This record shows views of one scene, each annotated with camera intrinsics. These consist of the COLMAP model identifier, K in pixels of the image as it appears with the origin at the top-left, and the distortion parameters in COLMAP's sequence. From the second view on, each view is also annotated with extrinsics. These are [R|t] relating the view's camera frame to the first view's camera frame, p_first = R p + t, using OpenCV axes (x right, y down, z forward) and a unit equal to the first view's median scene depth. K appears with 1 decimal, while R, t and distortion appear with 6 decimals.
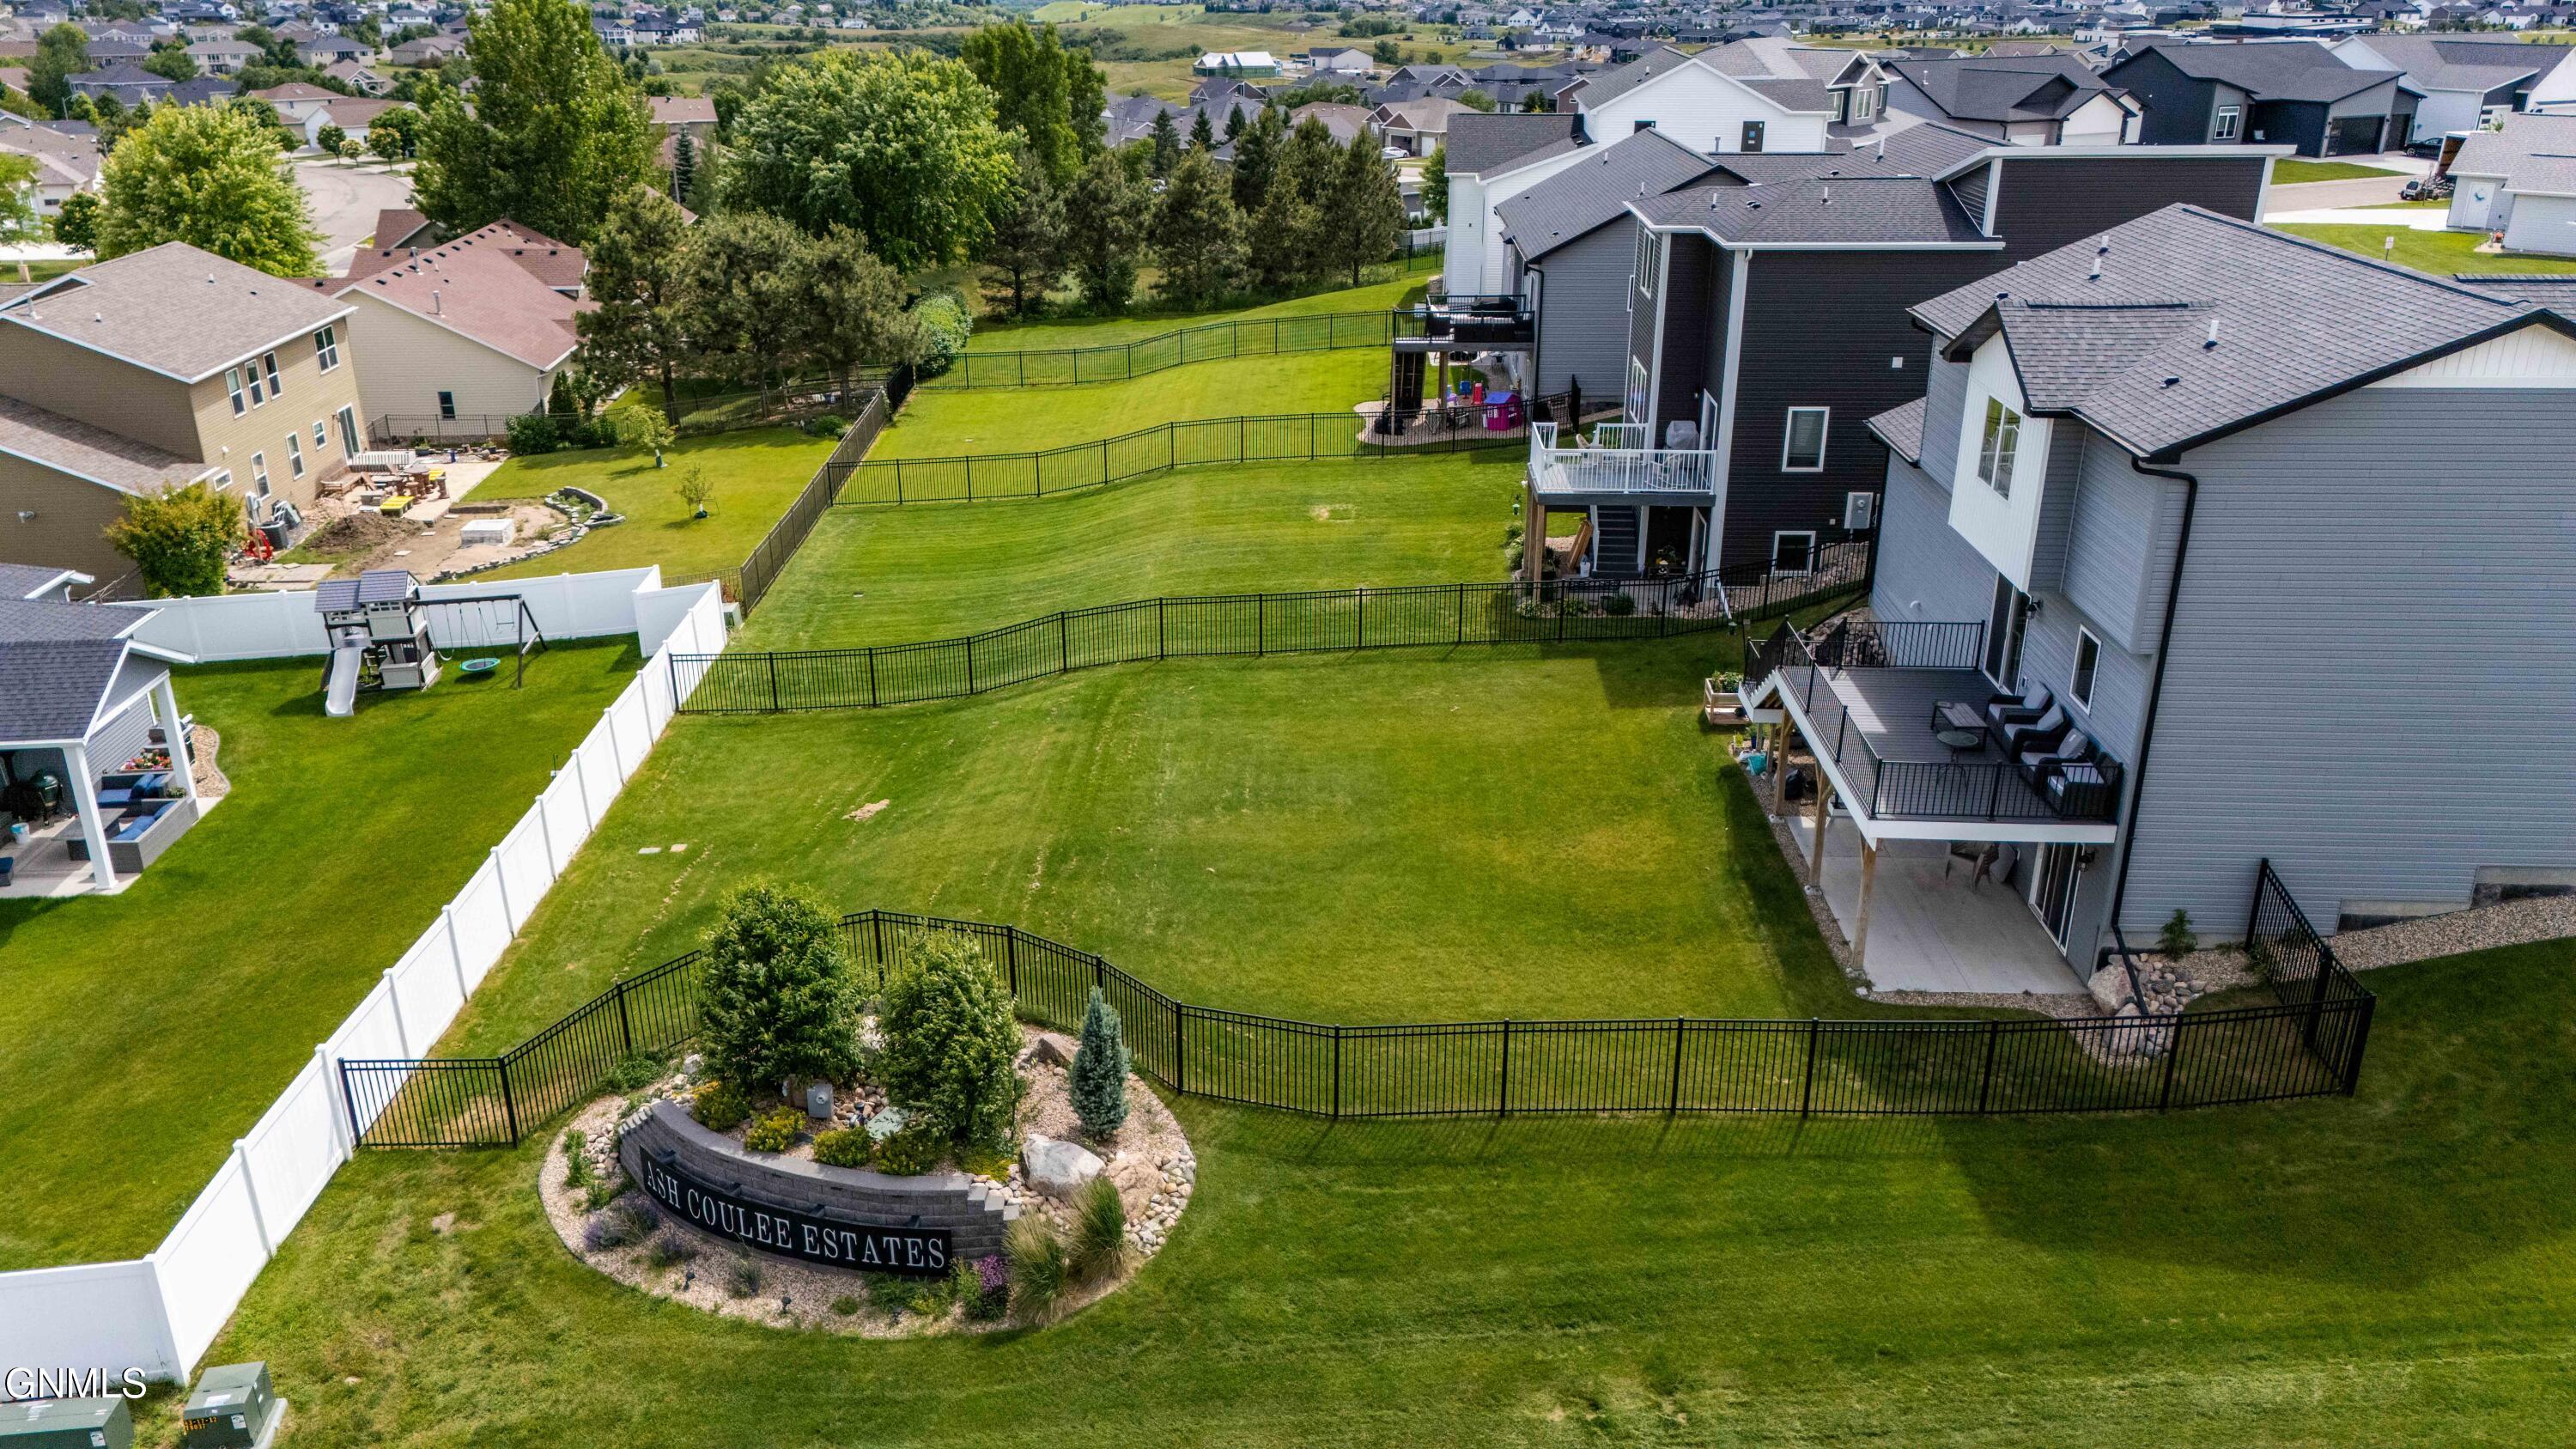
lens RADIAL K [[1856.3, 0, 1298.4], [0, 1856.3, 766.5], [0, 0, 1]] dist [0.097207, -0.129630]
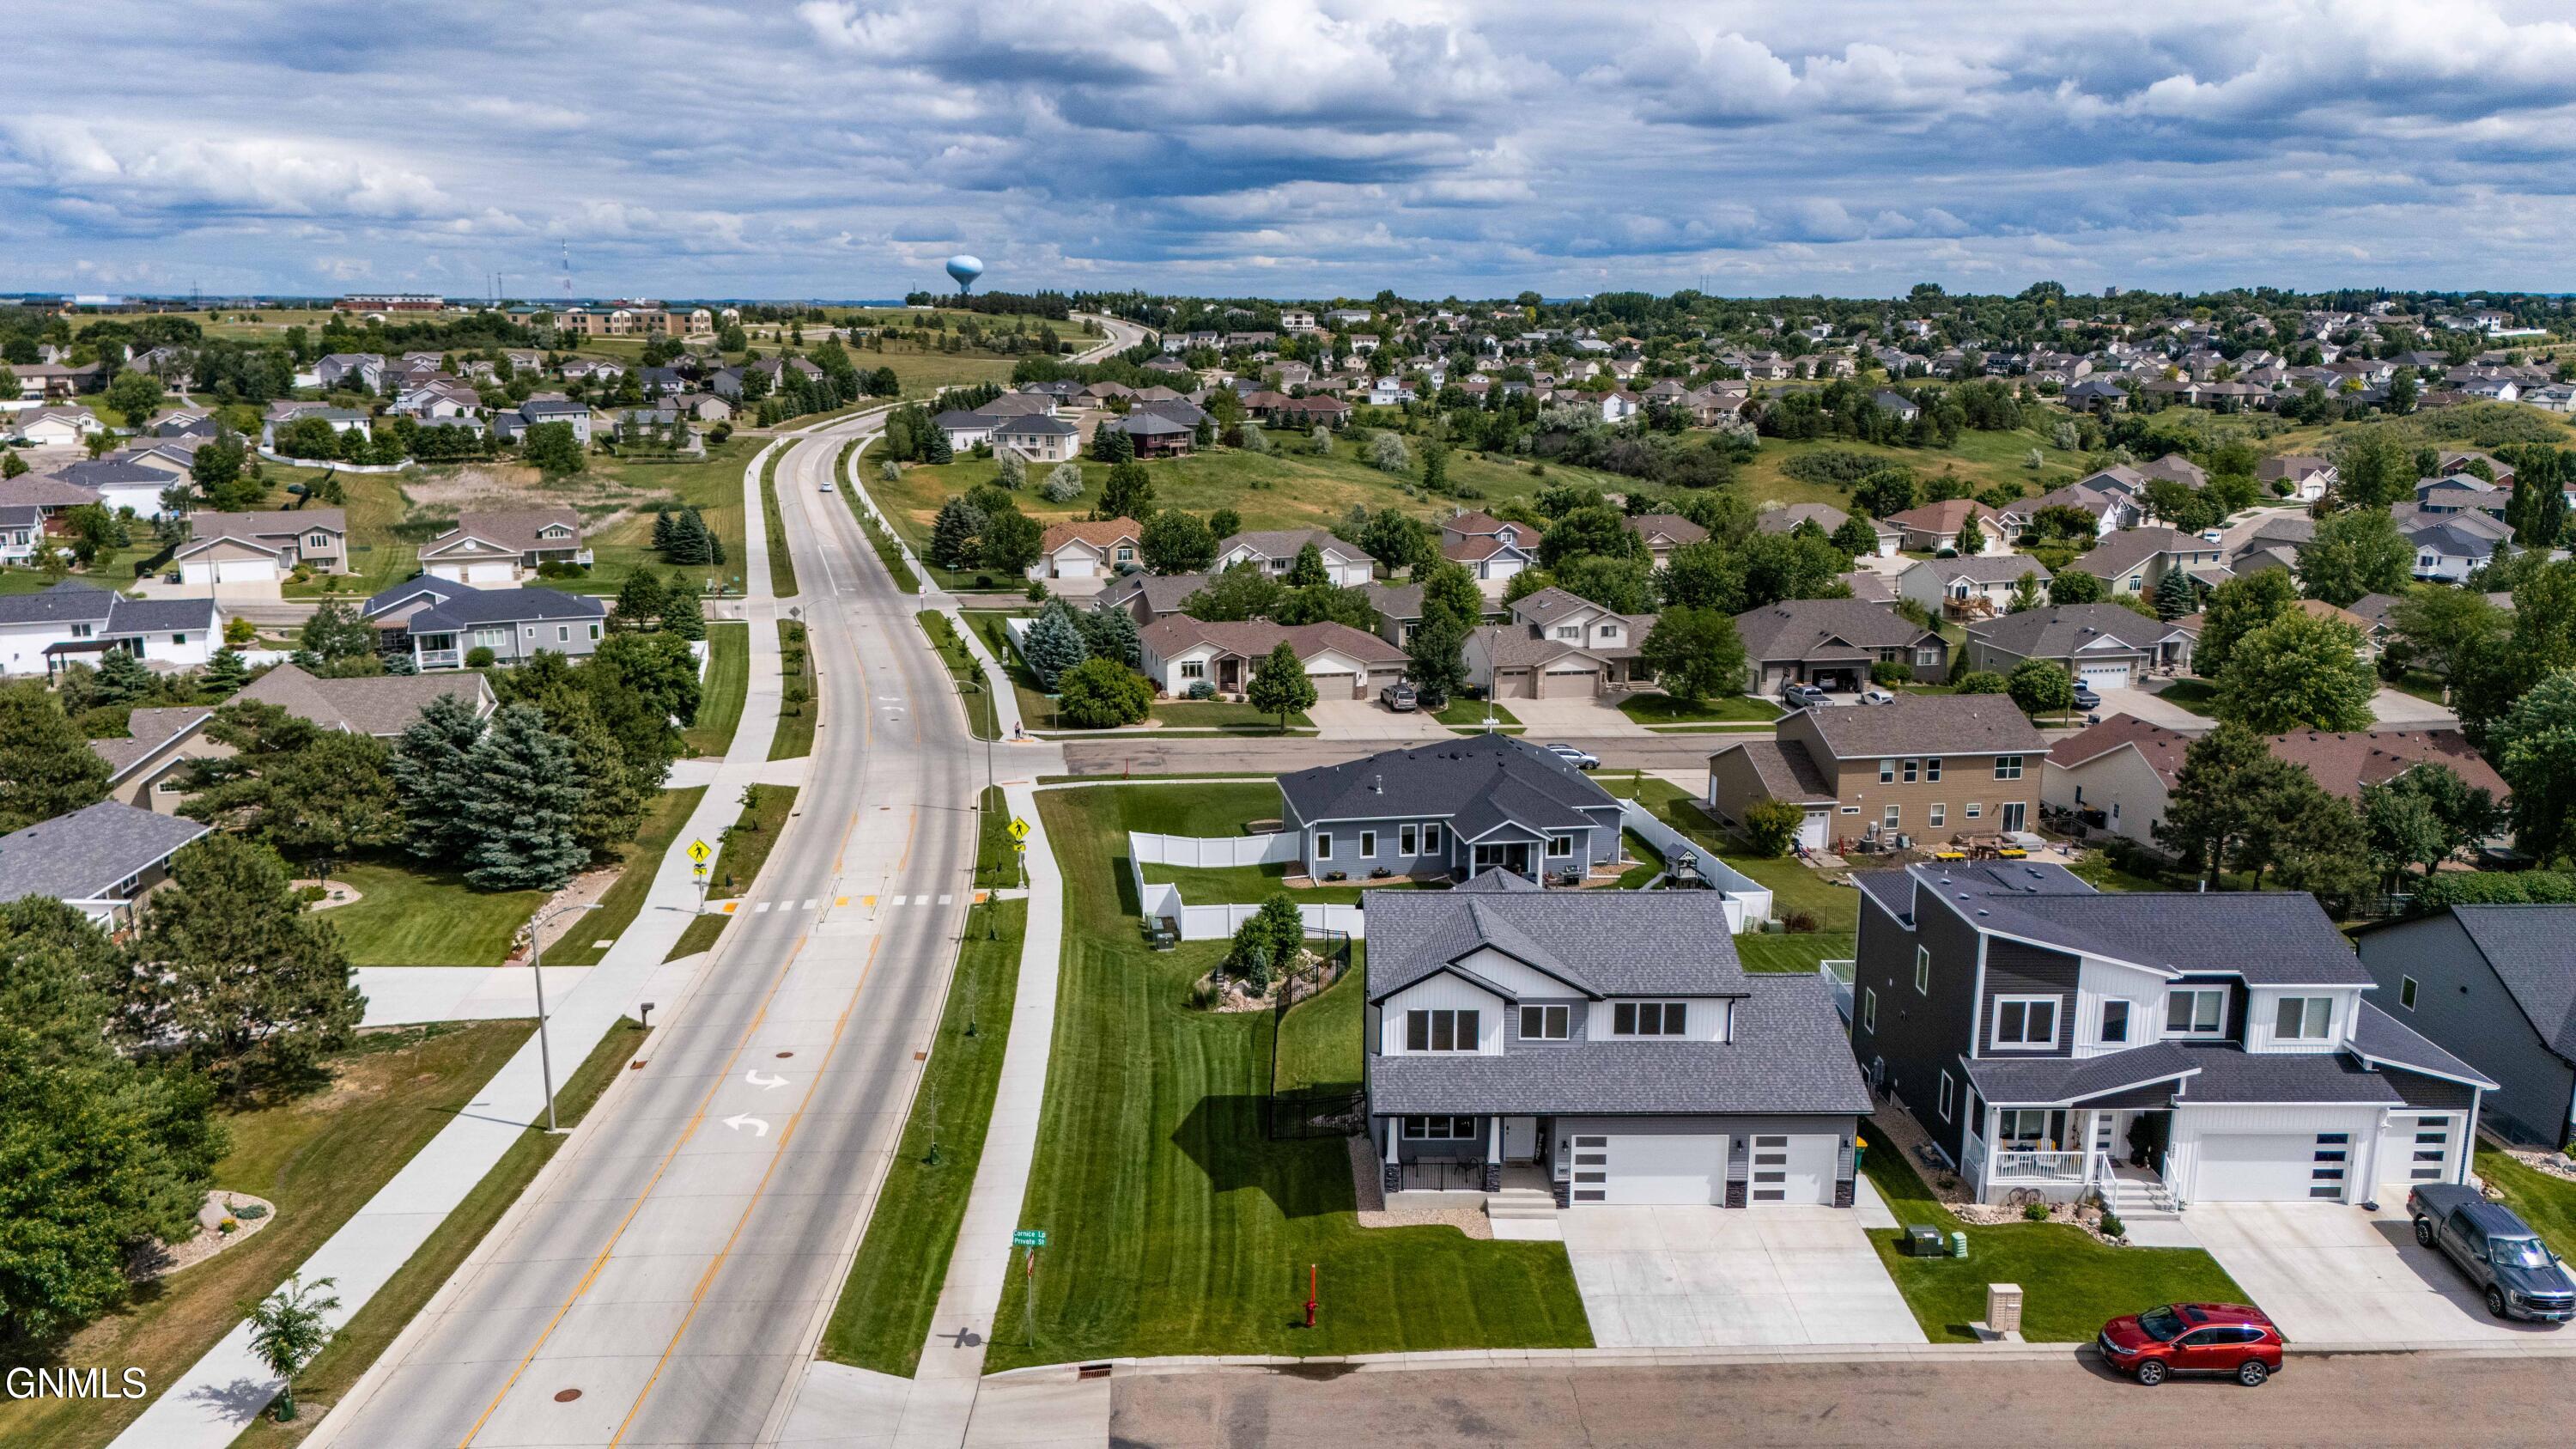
lens RADIAL K [[1889.0, 0, 1293.4], [0, 1889.0, 728.7], [0, 0, 1]] dist [0.081640, -0.071025]
pose [[0.055571, 0.217786, -0.974413, 1.651293], [-0.391822, 0.902392, 0.179343, -0.458167], [0.918361, 0.371830, 0.135480, 0.246182]]
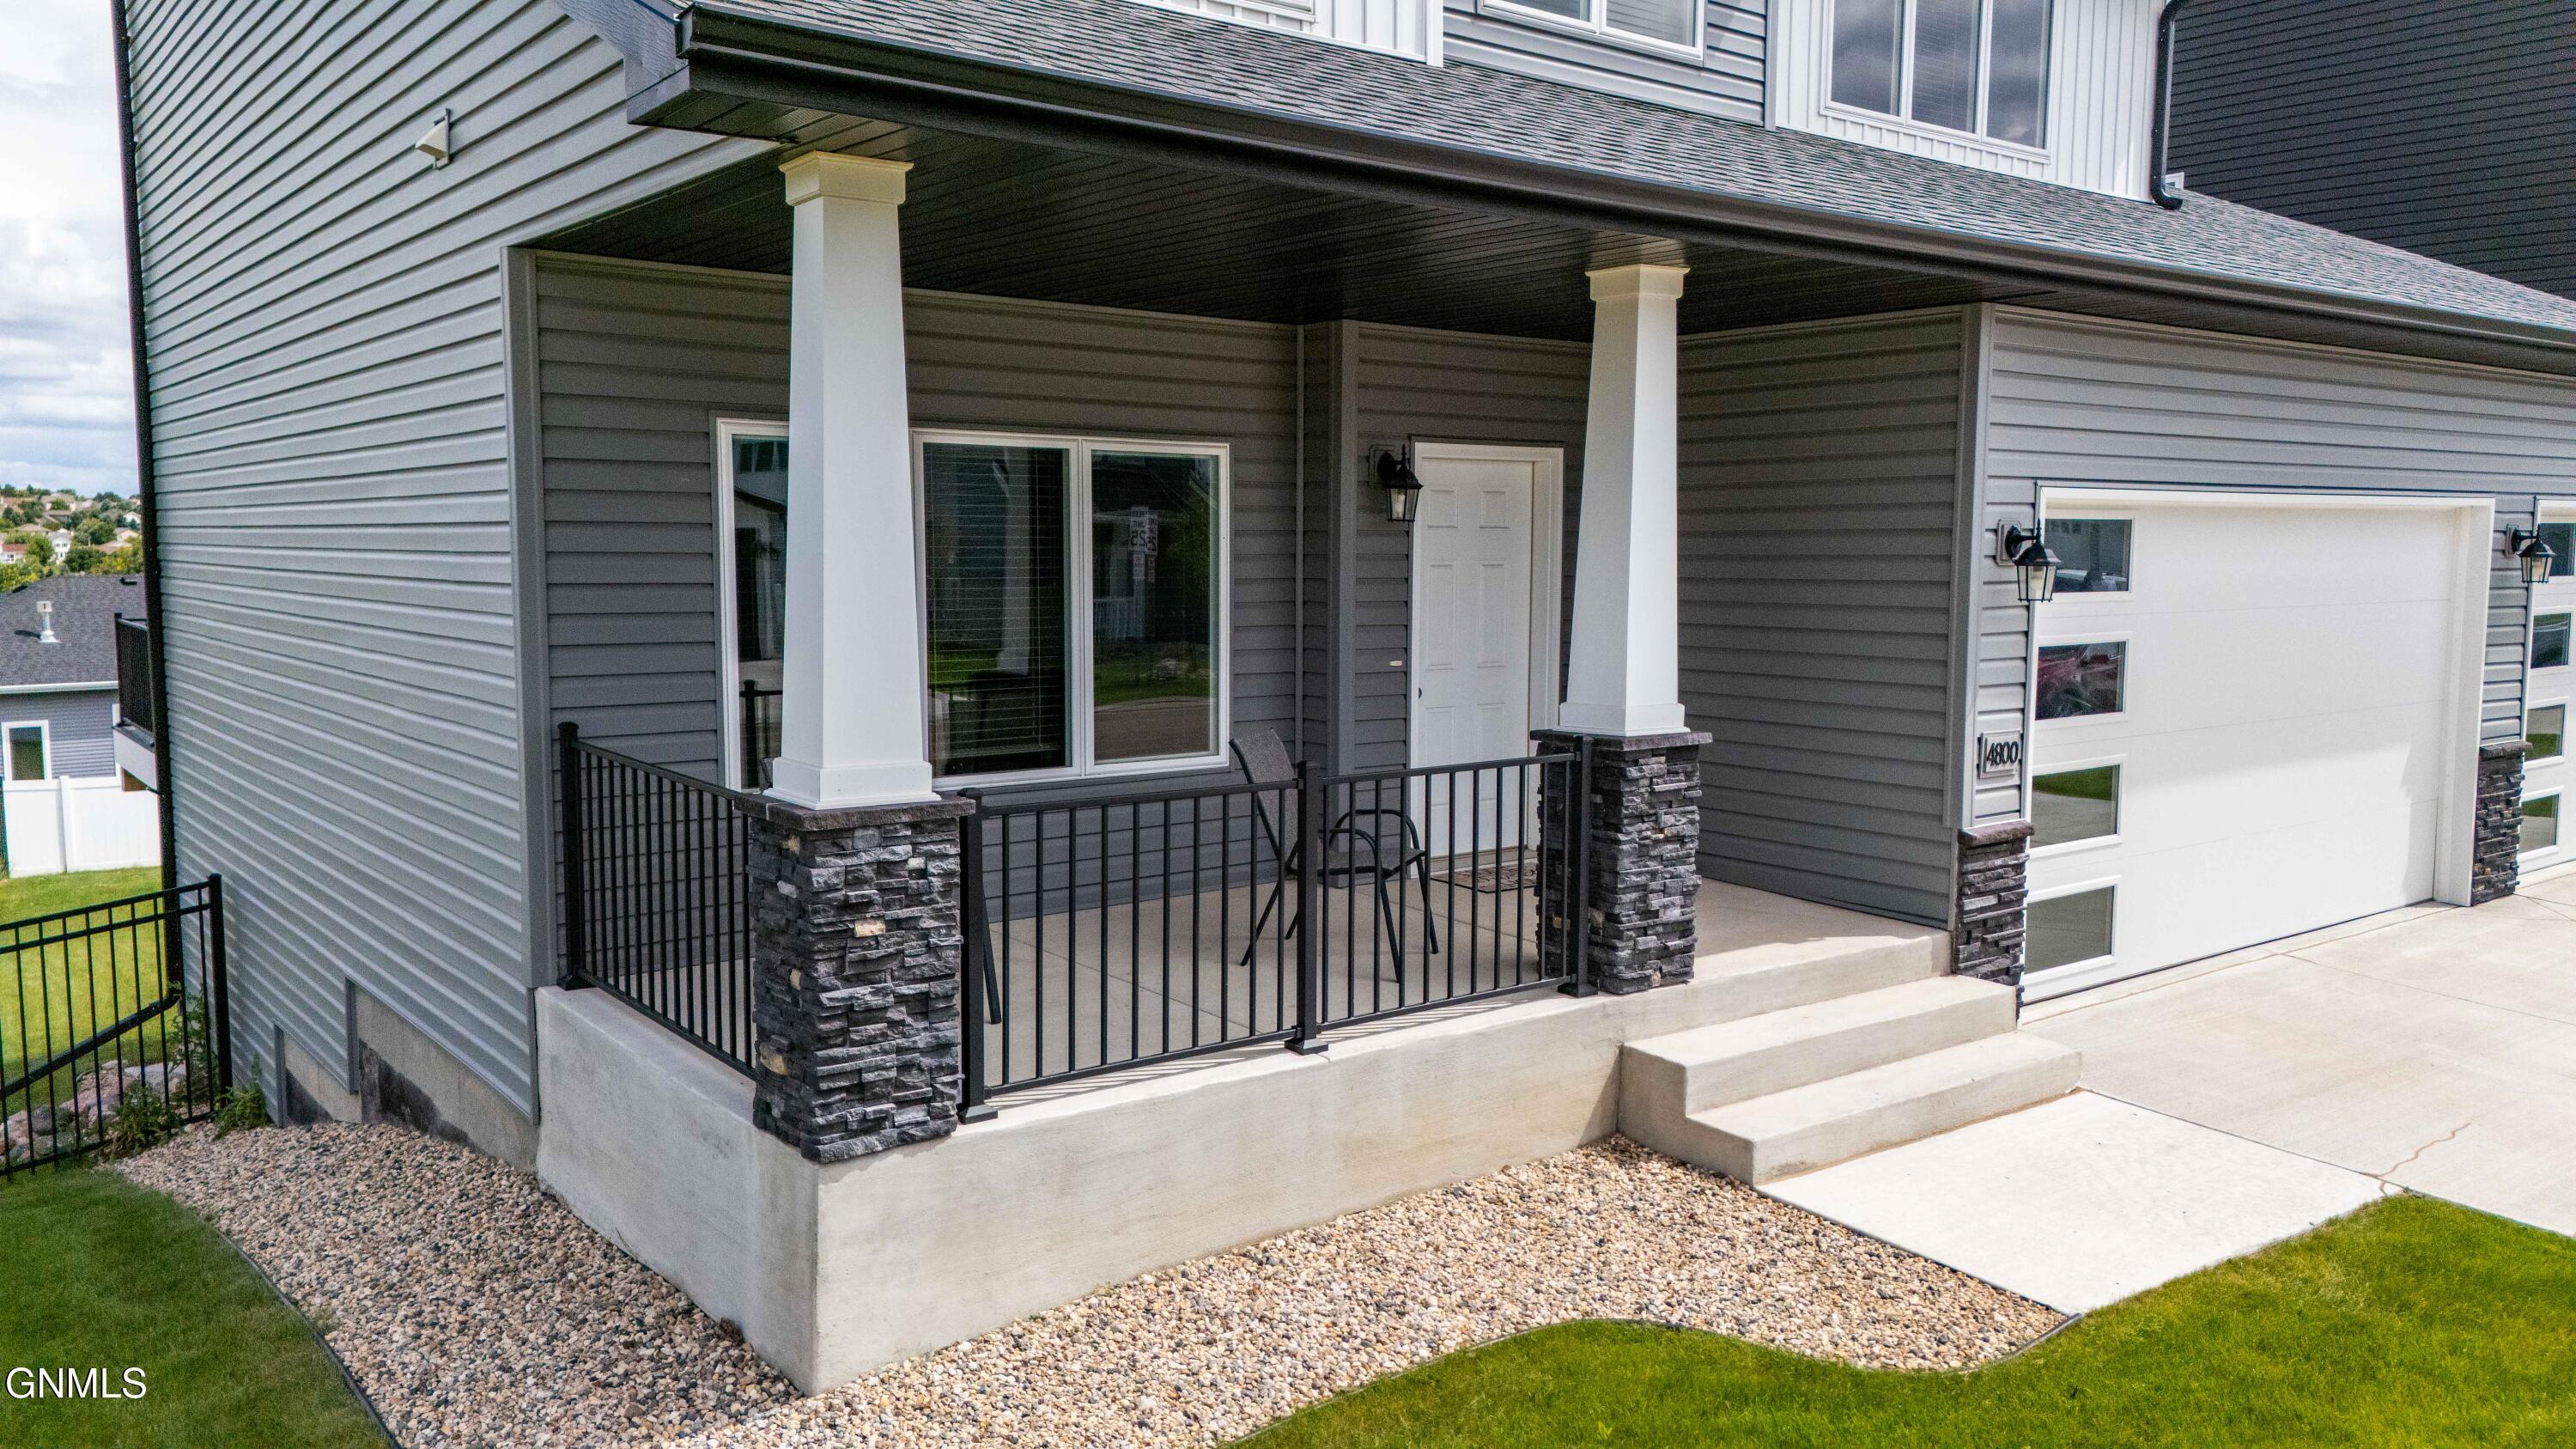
lens RADIAL K [[1911.1, 0, 1295.8], [0, 1911.1, 730.7], [0, 0, 1]] dist [0.023760, -0.004995]
pose [[0.647436, 0.073766, -0.758542, 0.585966], [-0.298452, 0.940353, -0.163290, 0.010780], [0.701252, 0.332108, 0.630833, 0.531368]]
